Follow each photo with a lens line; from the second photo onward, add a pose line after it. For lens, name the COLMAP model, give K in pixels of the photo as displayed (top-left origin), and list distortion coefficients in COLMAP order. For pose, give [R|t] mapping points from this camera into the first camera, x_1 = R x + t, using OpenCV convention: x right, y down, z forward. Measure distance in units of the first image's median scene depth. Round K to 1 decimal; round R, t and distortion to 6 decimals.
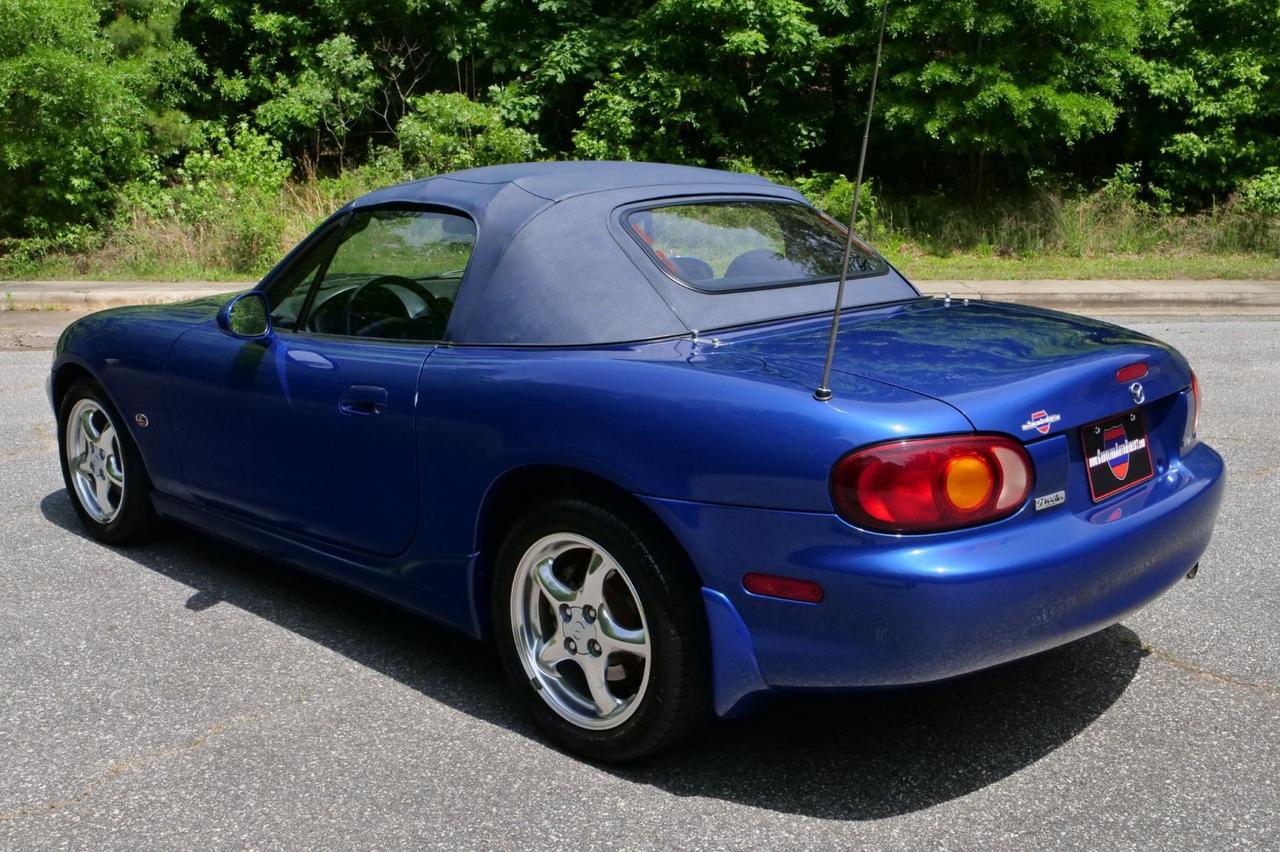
lens RADIAL K [[1353.6, 0, 640.0], [0, 1353.6, 426.0], [0, 0, 1]] dist [0.001526, 0.052027]
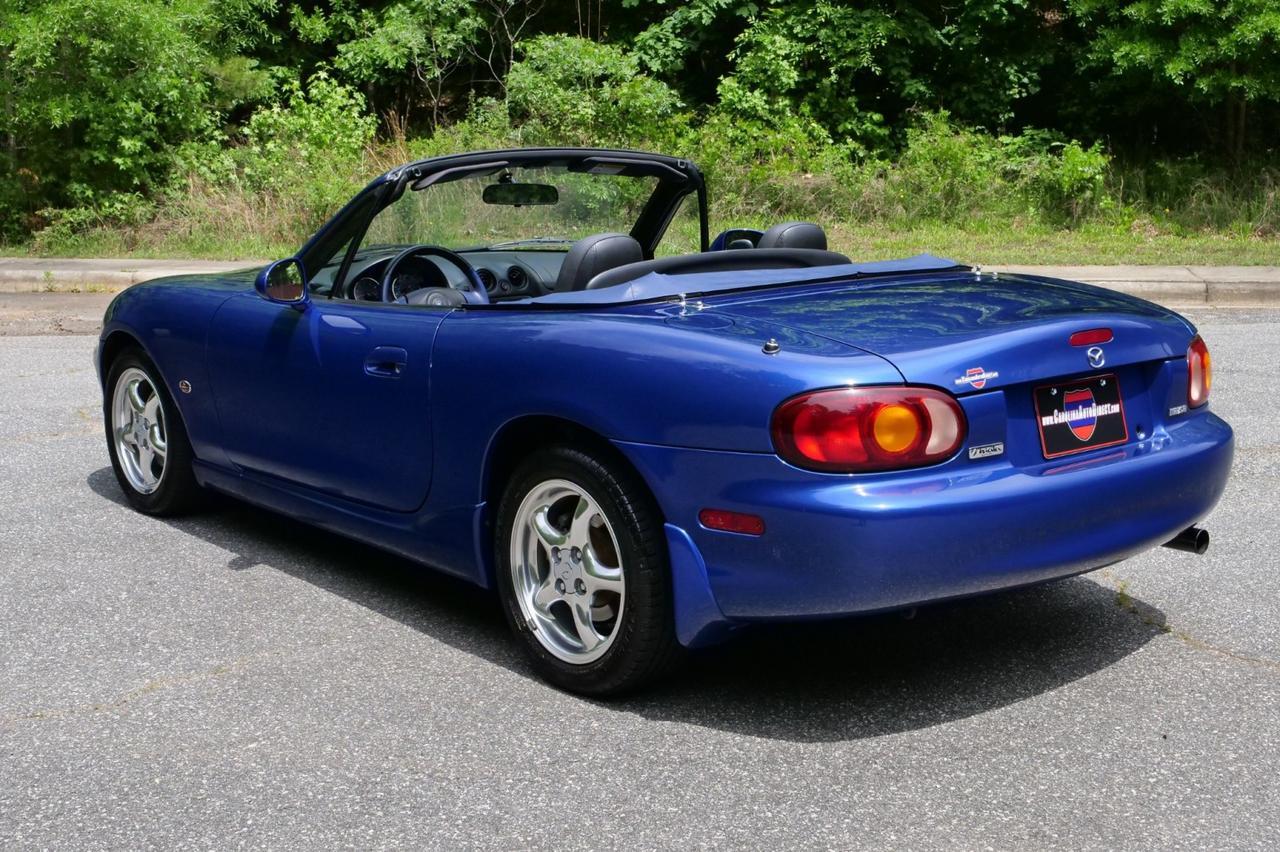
lens RADIAL K [[1844.7, 0, 615.5], [0, 1844.7, 424.3], [0, 0, 1]] dist [0.051979, -0.017695]
pose [[0.991379, 0.019408, -0.129581, 0.118157], [-0.022522, 0.999491, -0.022603, 0.043594], [0.129077, 0.025327, 0.991311, -0.296196]]
